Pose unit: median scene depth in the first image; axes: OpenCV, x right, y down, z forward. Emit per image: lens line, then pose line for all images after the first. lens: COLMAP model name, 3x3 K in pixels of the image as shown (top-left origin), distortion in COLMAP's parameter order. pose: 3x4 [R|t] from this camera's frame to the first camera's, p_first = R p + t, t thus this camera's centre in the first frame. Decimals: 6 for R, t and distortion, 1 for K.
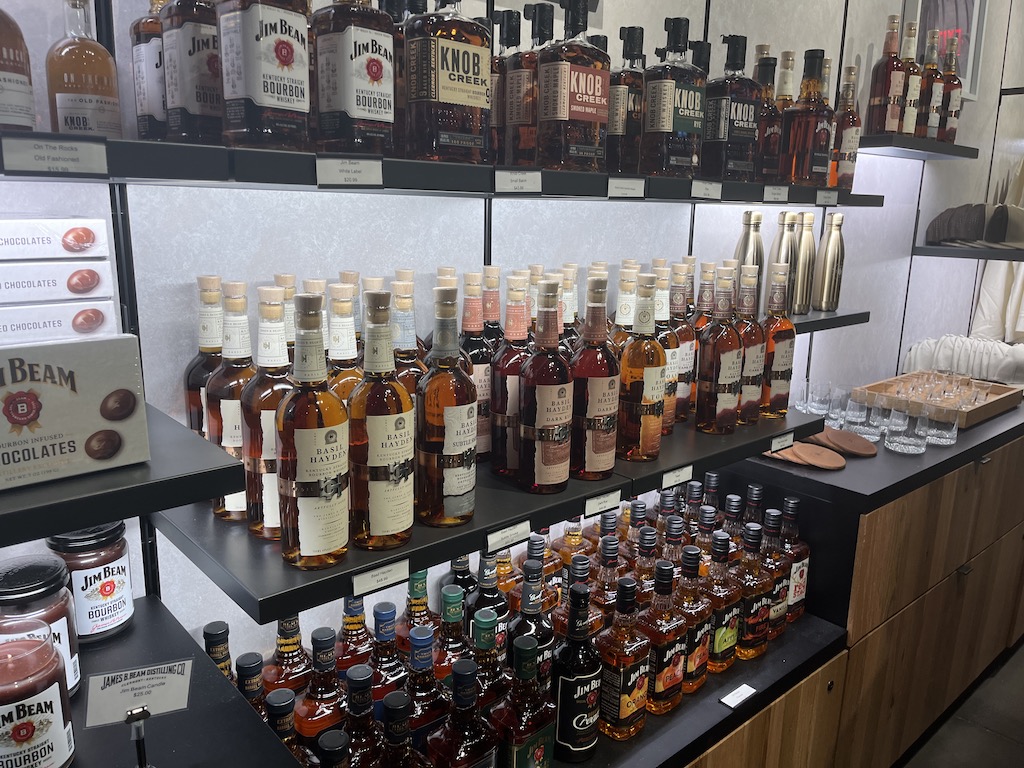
lens RADIAL K [[781.3, 0, 512.0], [0, 781.3, 384.0], [0, 0, 1]] dist [0.055910, -0.066303]
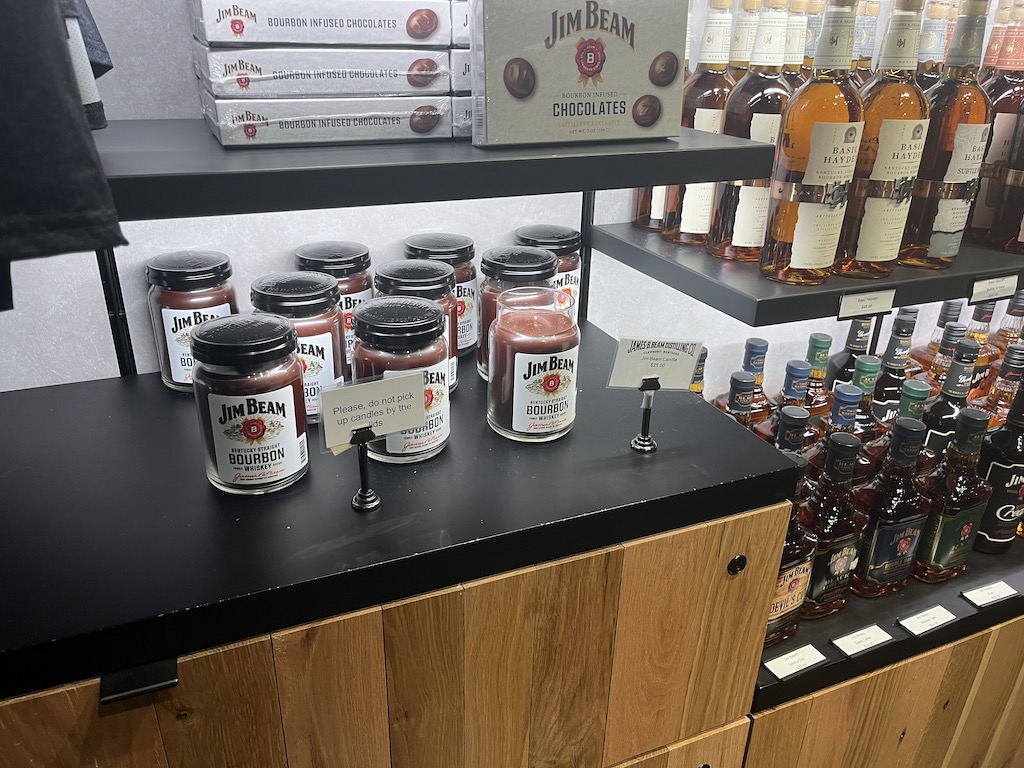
lens RADIAL K [[781.3, 0, 512.0], [0, 781.3, 384.0], [0, 0, 1]] dist [0.055910, -0.066303]
pose [[0.947291, 0.129826, -0.292890, -0.281979], [-0.069100, 0.975492, 0.208904, 0.175405], [0.312833, -0.177654, 0.933046, -0.019620]]
